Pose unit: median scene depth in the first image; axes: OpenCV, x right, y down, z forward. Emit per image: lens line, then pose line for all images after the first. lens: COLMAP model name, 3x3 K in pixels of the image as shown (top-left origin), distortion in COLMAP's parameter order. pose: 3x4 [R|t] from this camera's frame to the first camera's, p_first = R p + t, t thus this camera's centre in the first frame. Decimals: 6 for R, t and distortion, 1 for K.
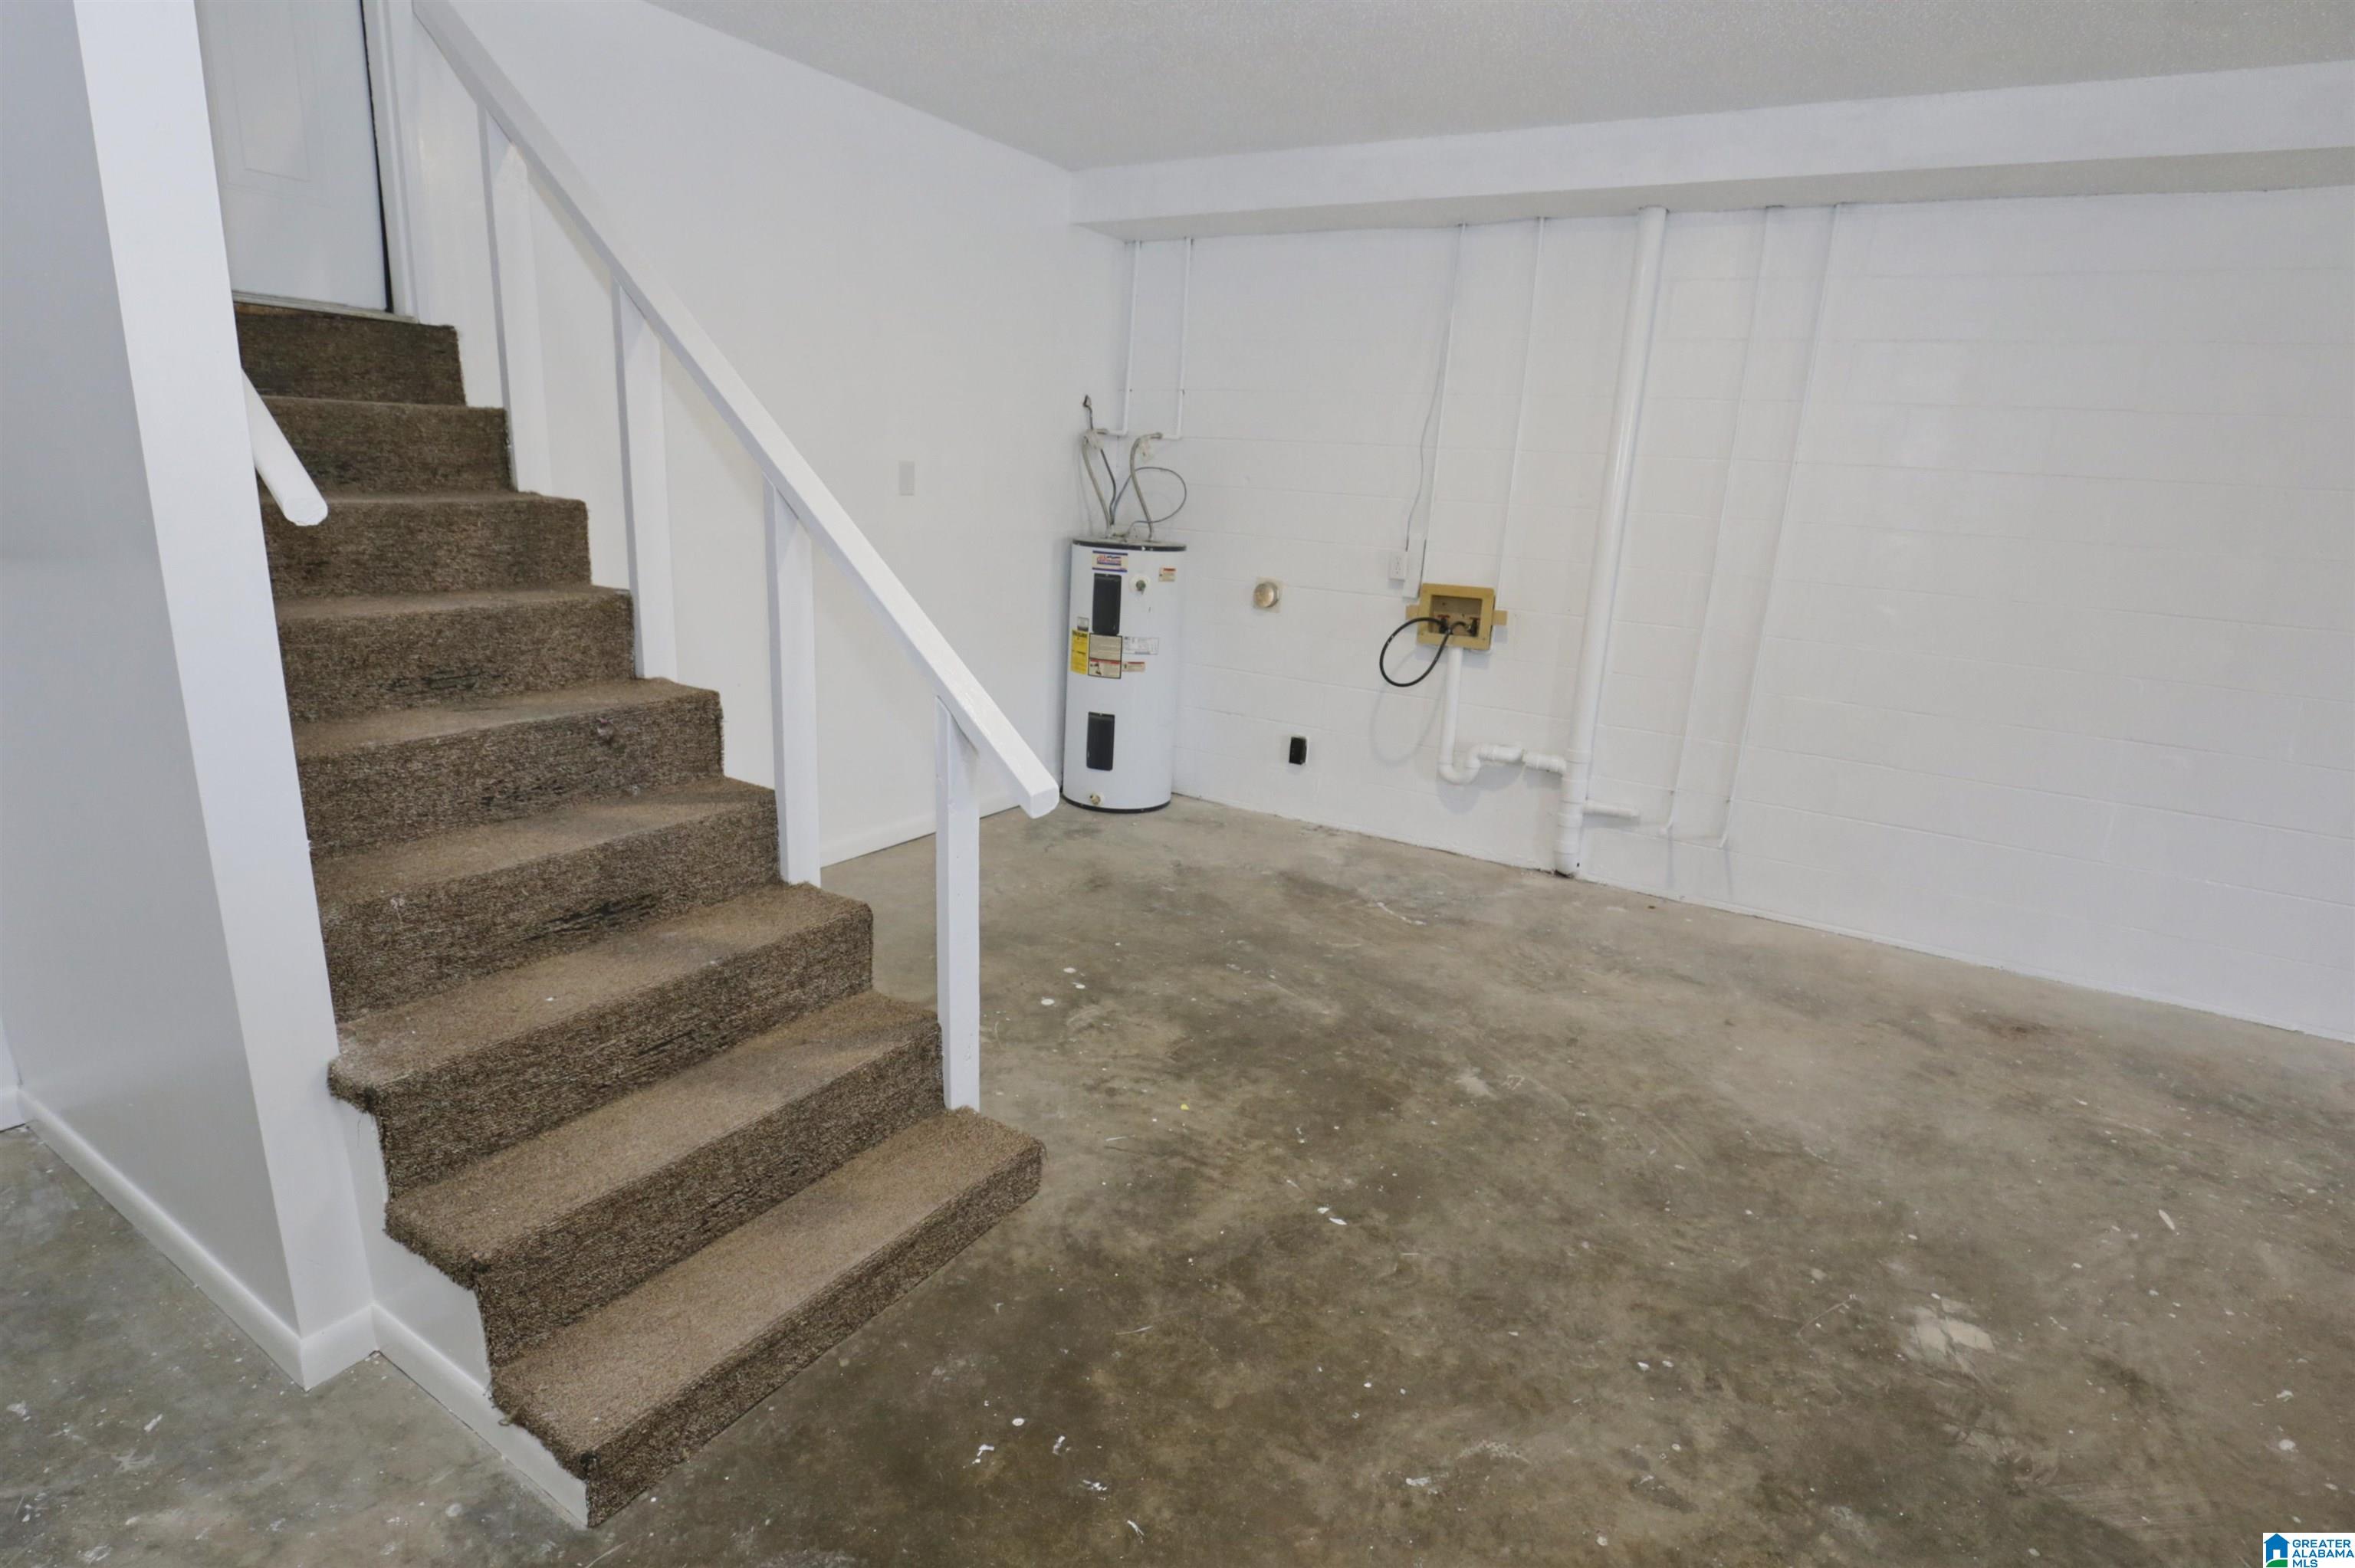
lens RADIAL K [[1138.7, 0, 1170.1], [0, 1138.7, 806.5], [0, 0, 1]] dist [-0.039166, 0.007765]
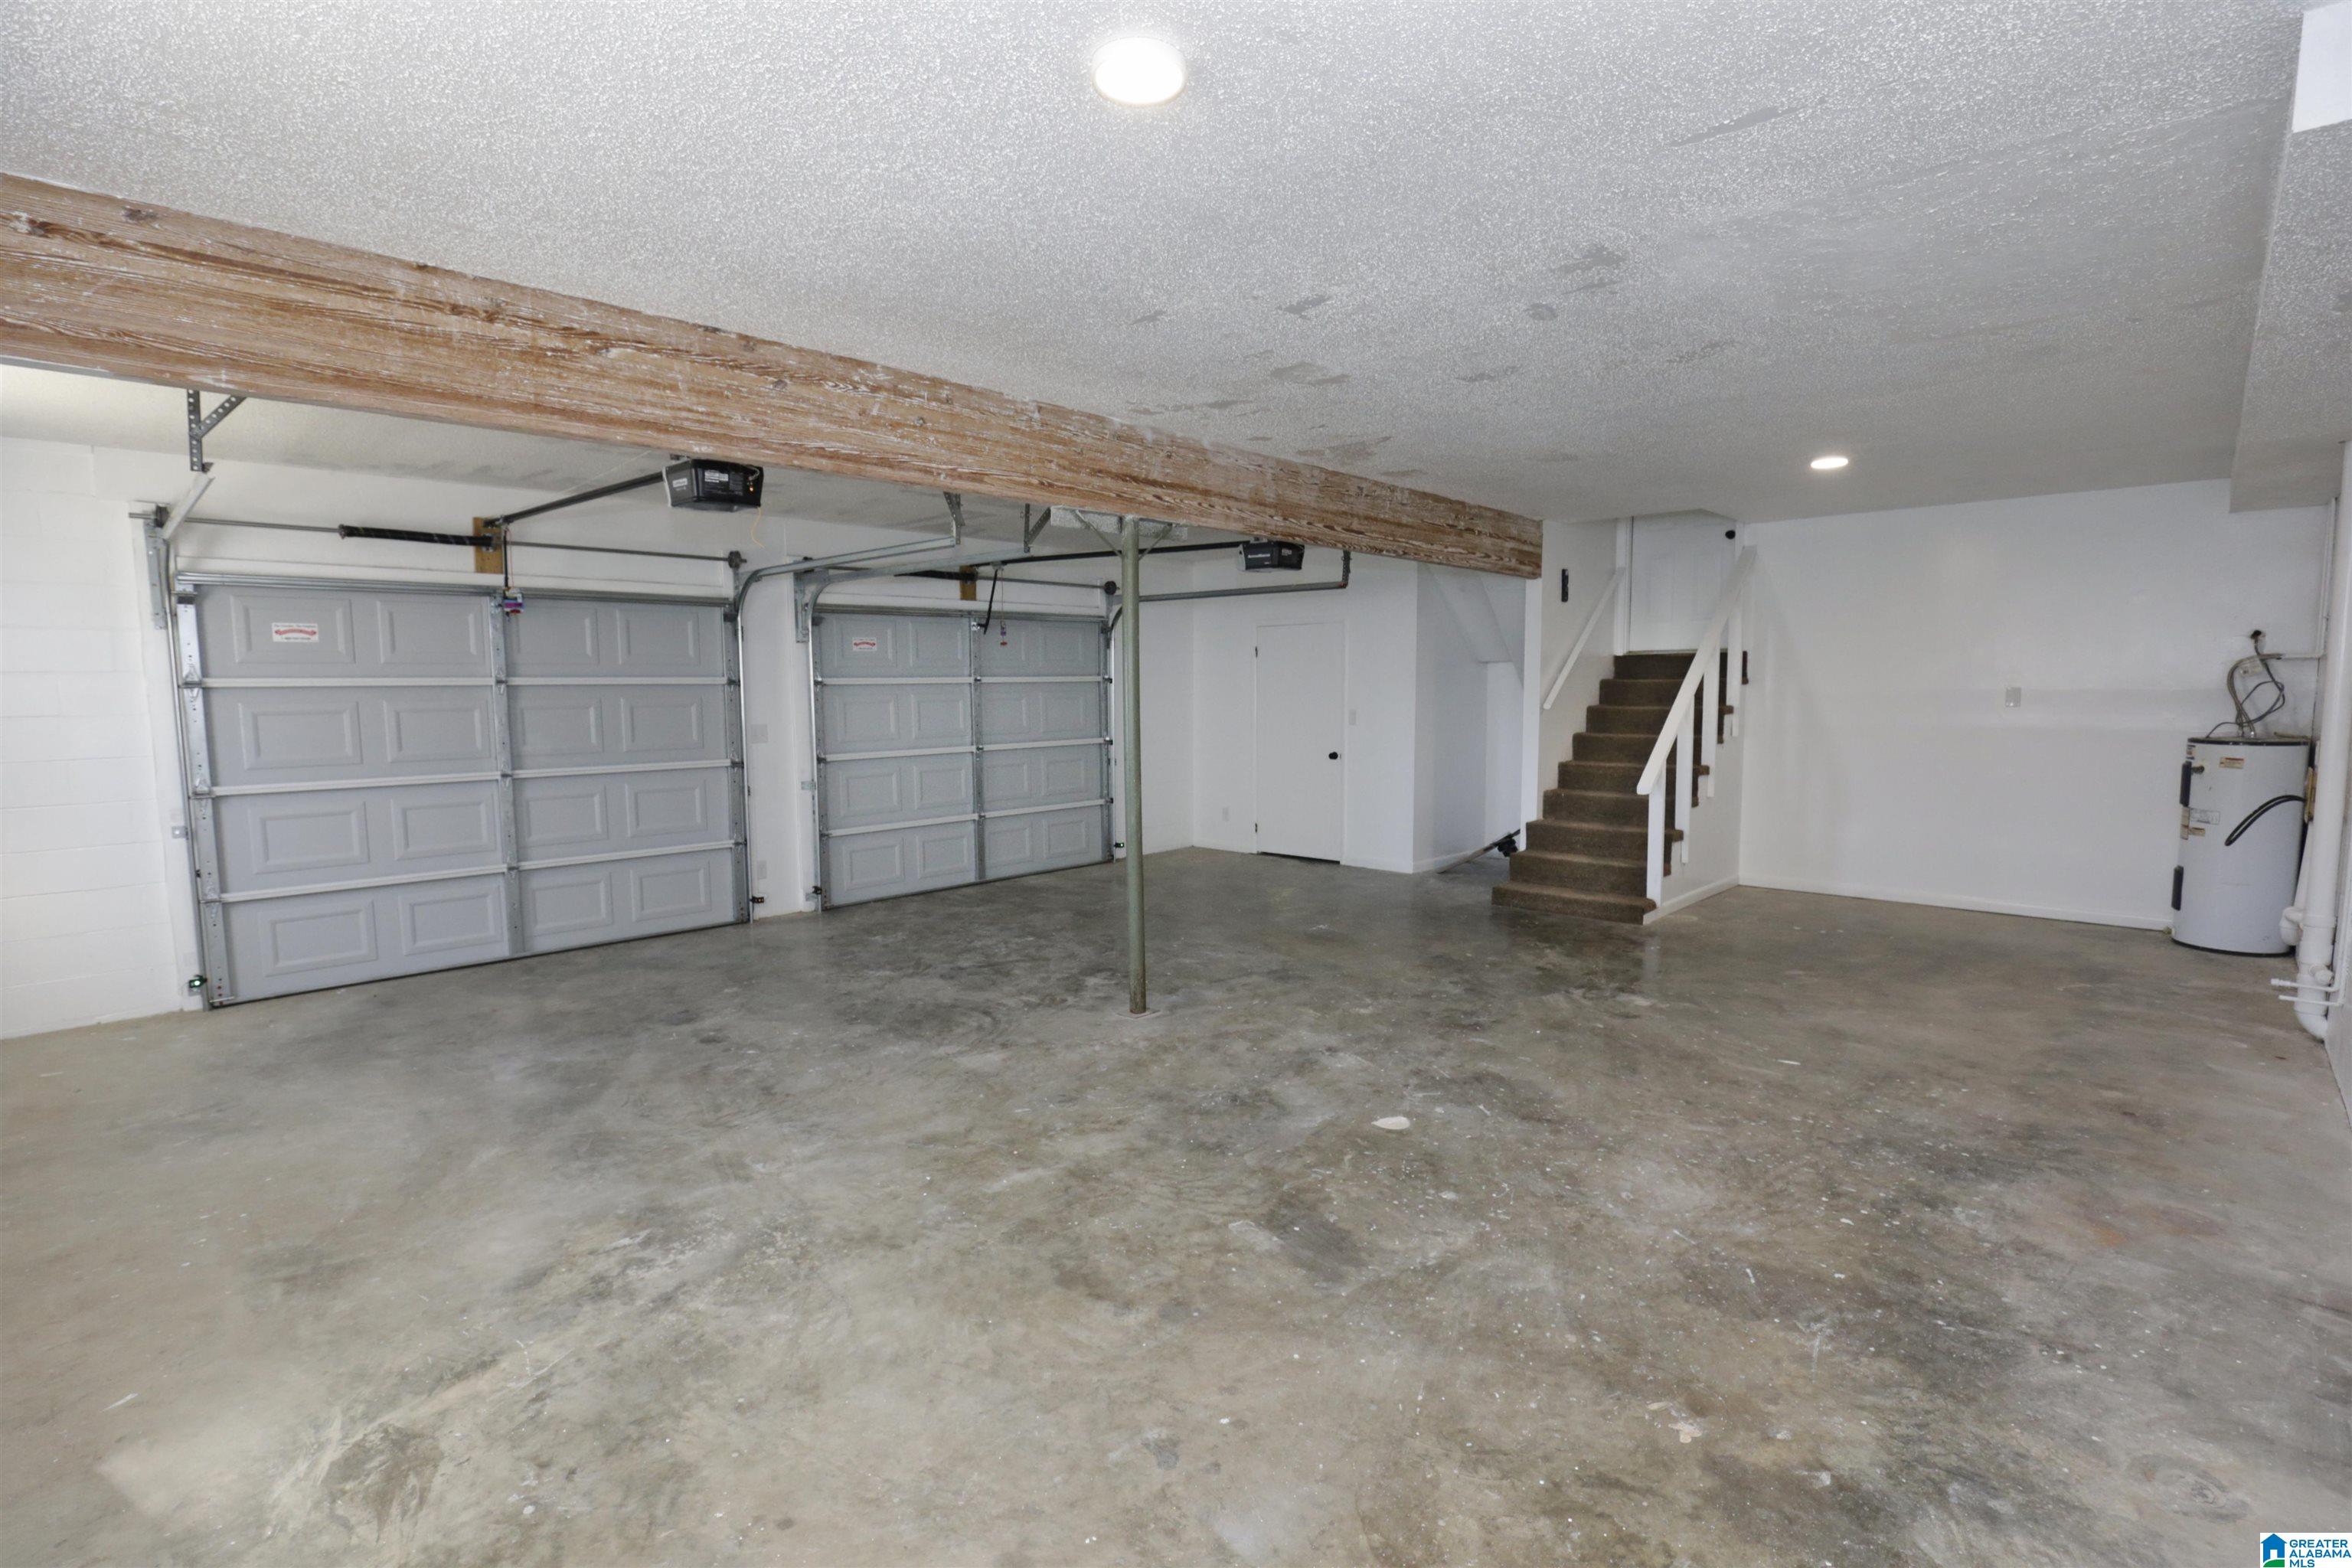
lens RADIAL K [[1137.5, 0, 1168.6], [0, 1137.5, 806.5], [0, 0, 1]] dist [-0.039166, 0.007765]
pose [[-0.210271, 0.036586, -0.976958, 2.306646], [-0.281262, 0.954788, 0.096292, 0.082729], [0.936311, 0.295029, -0.190474, 0.259977]]
